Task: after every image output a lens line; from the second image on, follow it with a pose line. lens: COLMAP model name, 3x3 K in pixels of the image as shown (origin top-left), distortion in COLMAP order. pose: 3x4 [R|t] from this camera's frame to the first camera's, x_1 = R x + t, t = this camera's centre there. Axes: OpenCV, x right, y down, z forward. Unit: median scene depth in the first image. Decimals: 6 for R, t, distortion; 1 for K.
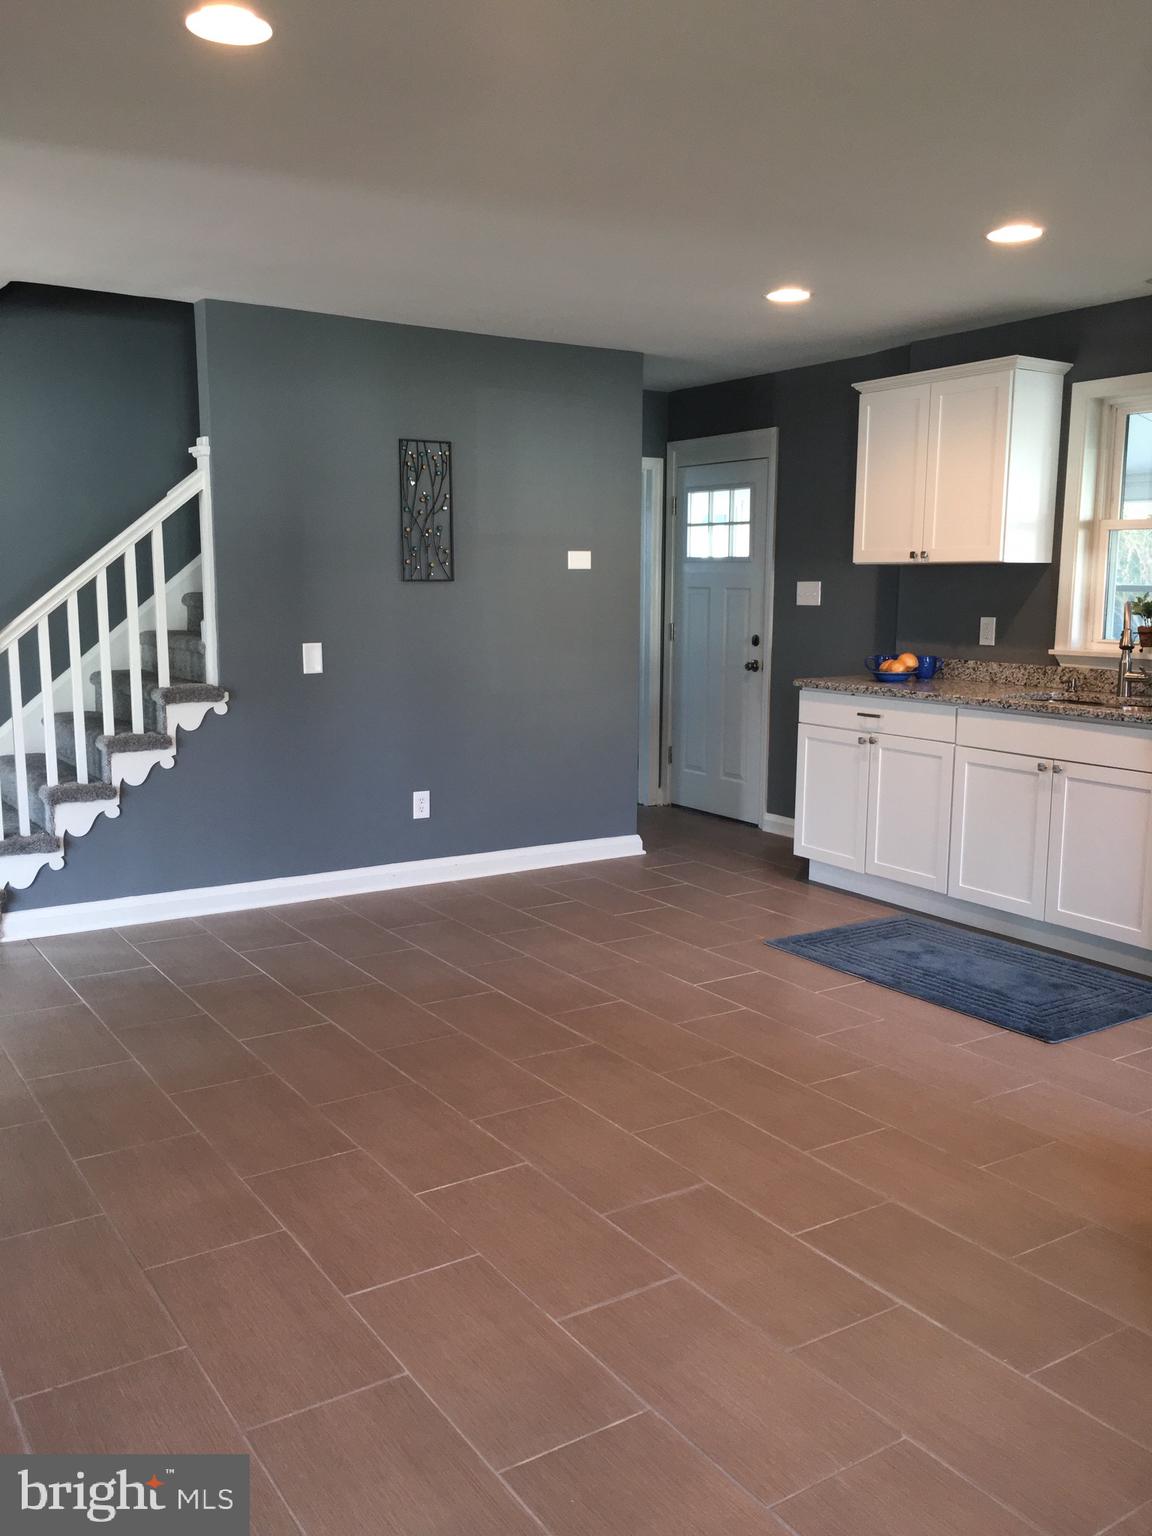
lens RADIAL K [[1293.9, 0, 582.5], [0, 1293.9, 766.0], [0, 0, 1]] dist [0.061450, -0.082488]
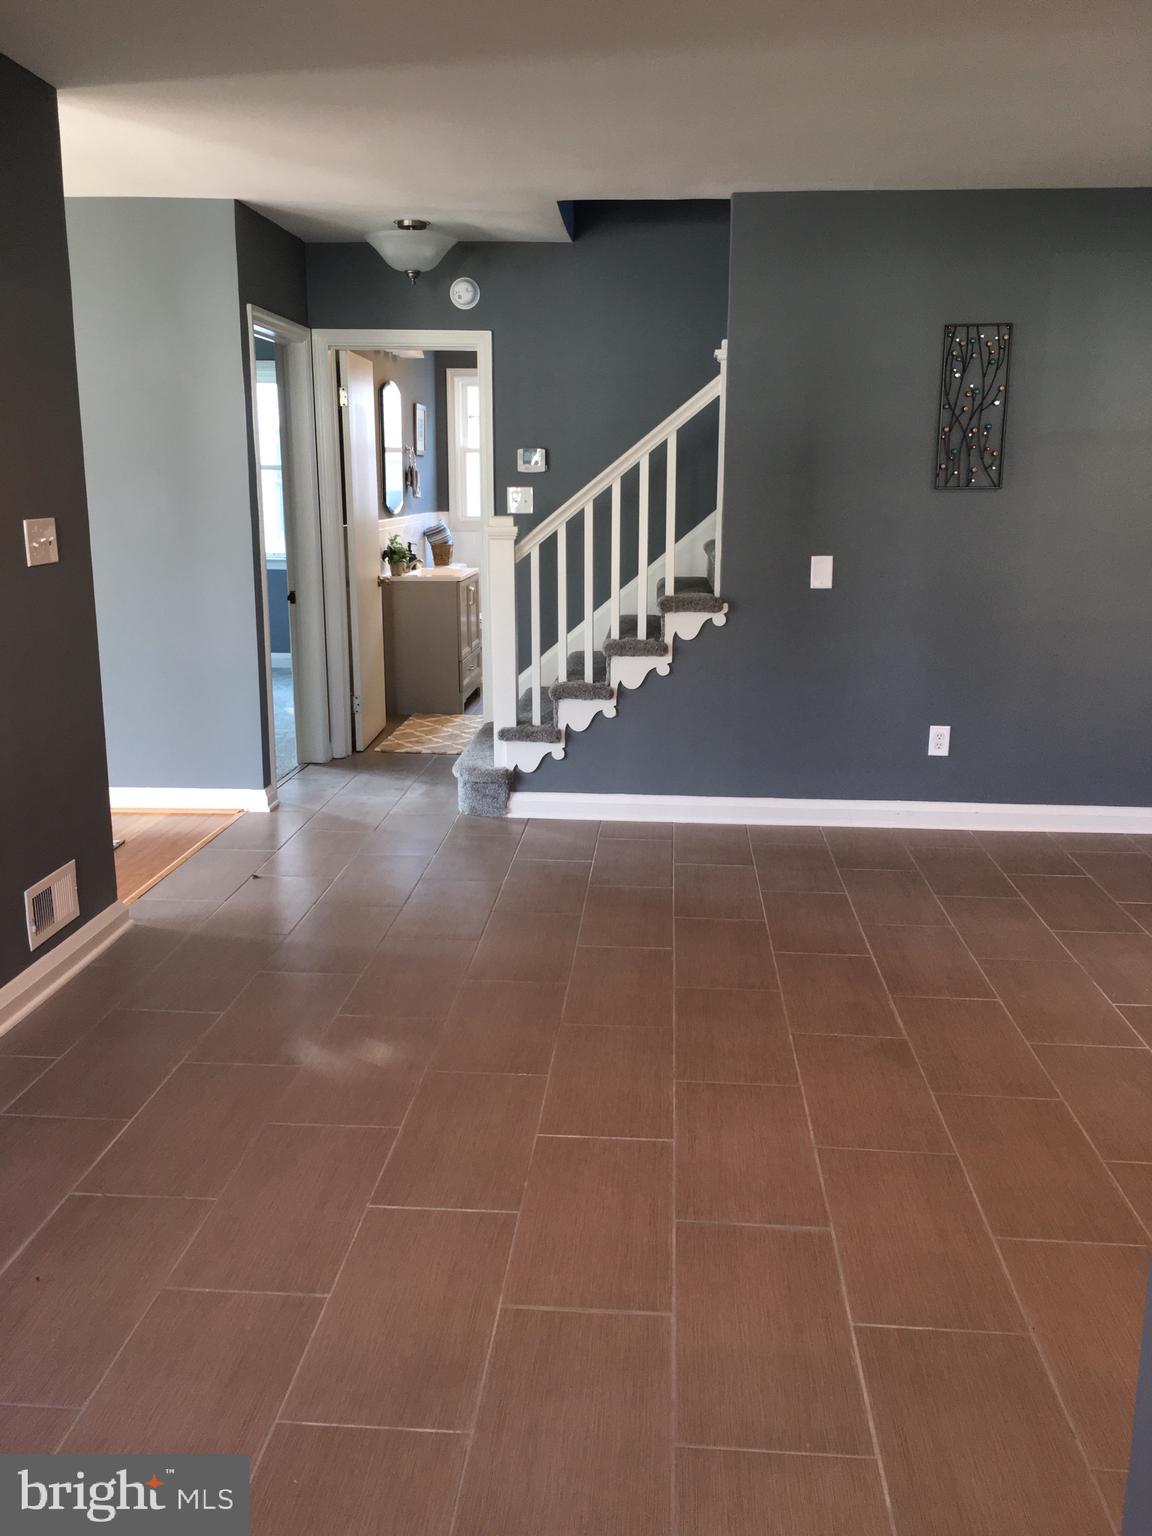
lens RADIAL K [[1293.9, 0, 580.5], [0, 1293.9, 770.3], [0, 0, 1]] dist [0.061450, -0.082488]
pose [[0.793291, 0.132279, -0.594299, 0.232642], [-0.088647, 0.990806, 0.102204, -0.021370], [0.602354, -0.028395, 0.797724, 0.138518]]
